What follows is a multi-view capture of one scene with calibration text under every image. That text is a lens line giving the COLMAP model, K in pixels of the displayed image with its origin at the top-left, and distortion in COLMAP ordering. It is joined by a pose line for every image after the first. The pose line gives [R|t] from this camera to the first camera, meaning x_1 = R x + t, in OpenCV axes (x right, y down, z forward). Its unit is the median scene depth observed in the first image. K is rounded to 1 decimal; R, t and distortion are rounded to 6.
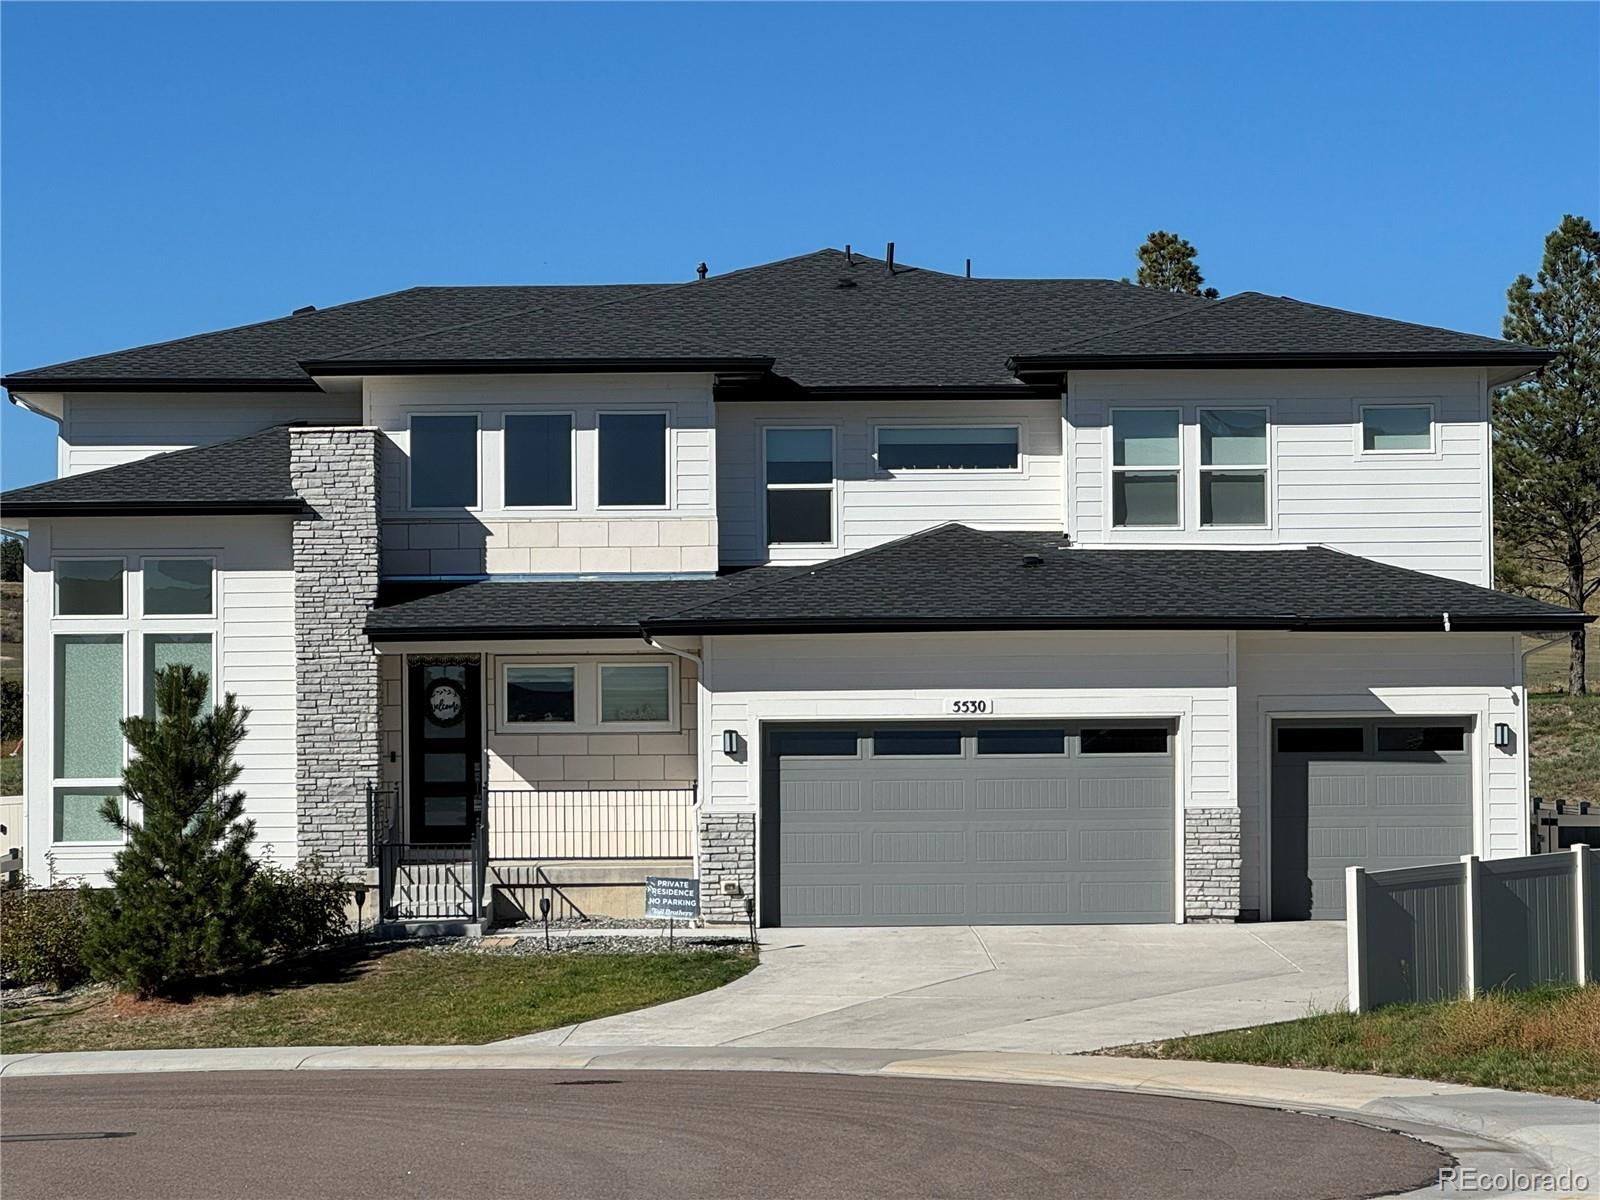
lens RADIAL K [[4611.2, 0, 799.5], [0, 4611.2, 601.1], [0, 0, 1]] dist [0.103929, 0.000000]
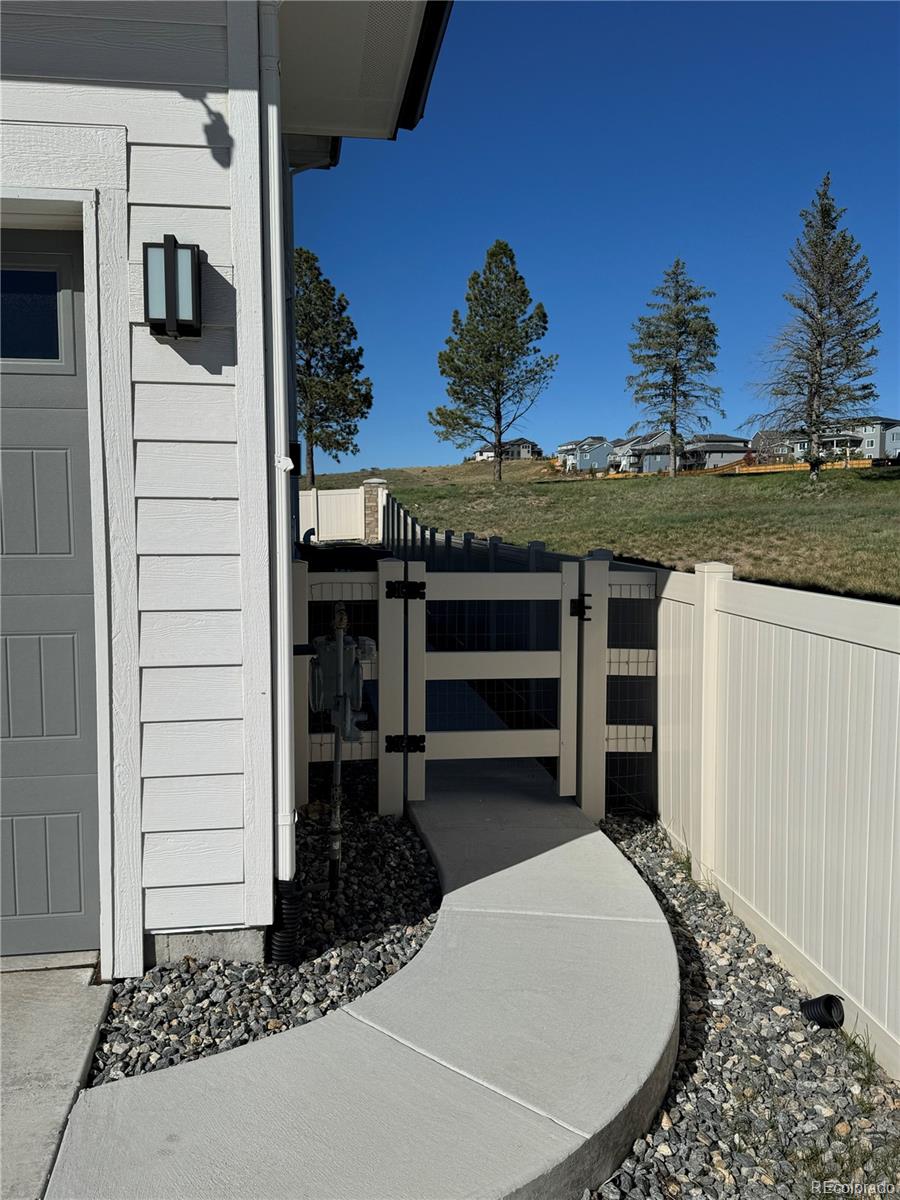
lens RADIAL K [[1015.6, 0, 451.6], [0, 1015.6, 598.5], [0, 0, 1]] dist [0.000865, -0.001165]
pose [[0.992761, 0.004155, 0.120038, 0.159856], [-0.017593, 0.993653, 0.111107, 0.039420], [-0.118814, -0.112414, 0.986532, 0.935969]]
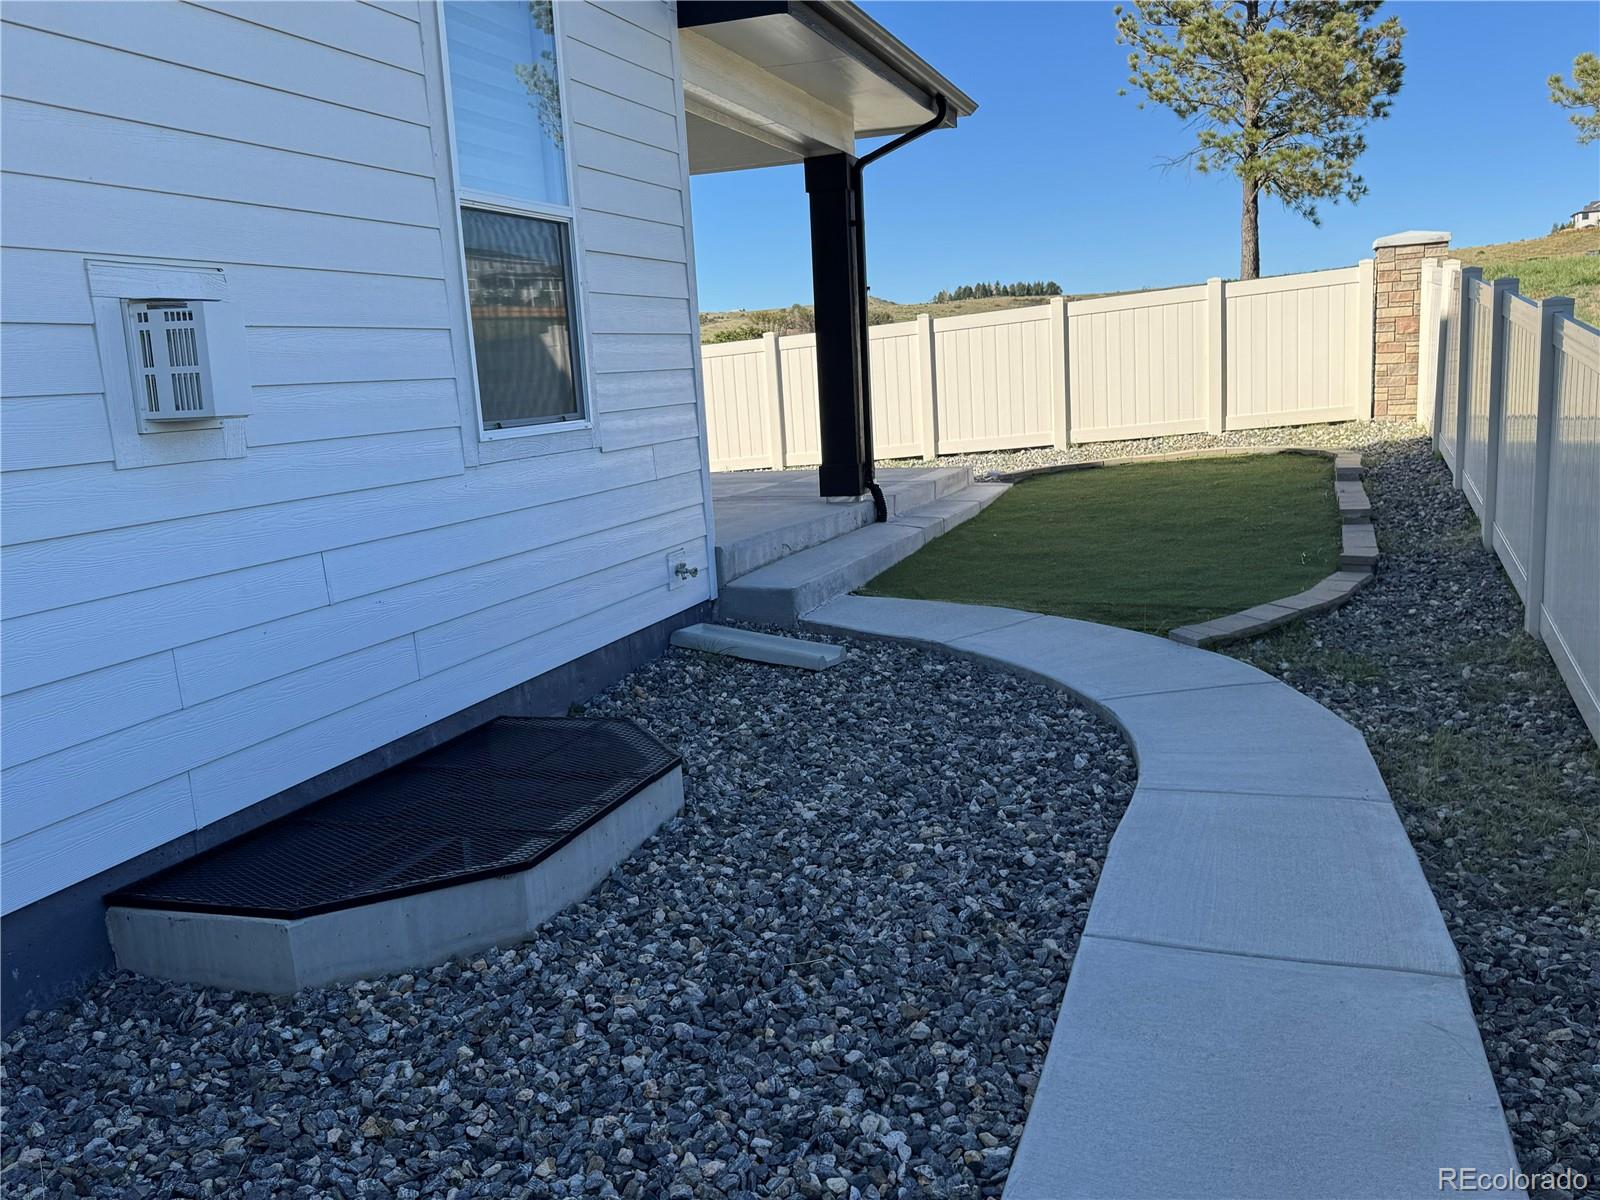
lens RADIAL K [[1309.9, 0, 799.6], [0, 1309.9, 601.8], [0, 0, 1]] dist [0.014960, 0.004722]
pose [[0.930627, 0.026543, -0.365005, 0.161498], [0.055619, 0.975523, 0.212747, 0.040291], [0.361718, -0.218290, 0.906372, 0.980858]]
